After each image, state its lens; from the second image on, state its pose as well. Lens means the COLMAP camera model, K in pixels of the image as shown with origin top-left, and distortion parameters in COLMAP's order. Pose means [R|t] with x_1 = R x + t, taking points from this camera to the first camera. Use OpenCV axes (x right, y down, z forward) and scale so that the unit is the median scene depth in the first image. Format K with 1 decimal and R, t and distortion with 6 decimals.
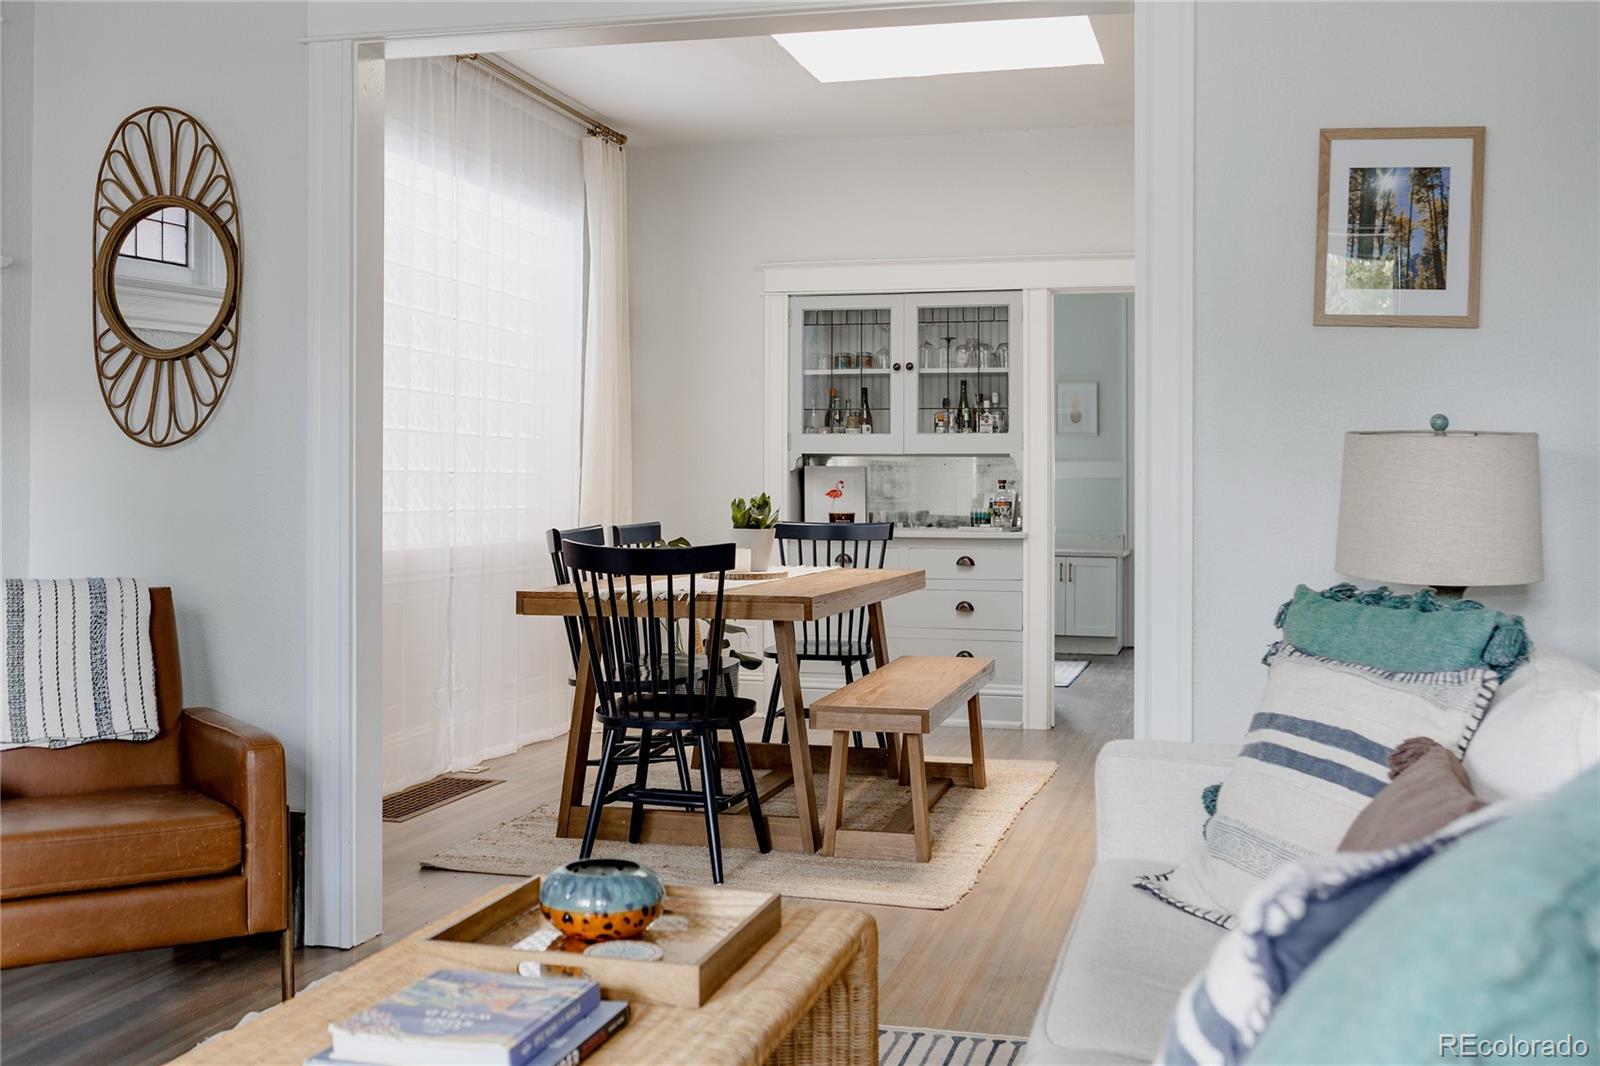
lens RADIAL K [[1794.6, 0, 800.0], [0, 1794.6, 533.0], [0, 0, 1]] dist [-0.018032, 0.013141]
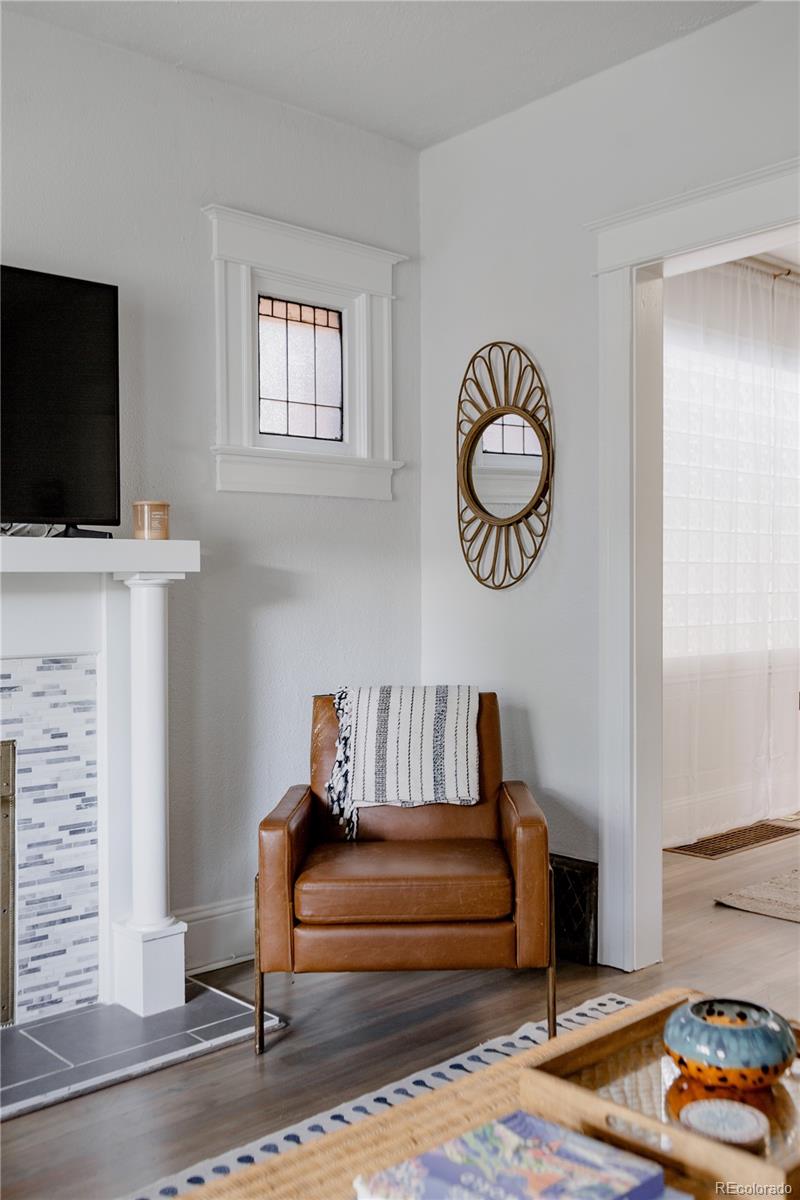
lens RADIAL K [[1158.0, 0, 294.3], [0, 1158.0, 658.9], [0, 0, 1]] dist [0.003973, 0.006477]
pose [[0.810215, 0.011675, -0.586016, 0.042299], [0.005075, 0.999624, 0.026930, -0.019555], [0.586111, -0.024793, 0.809852, 0.184084]]
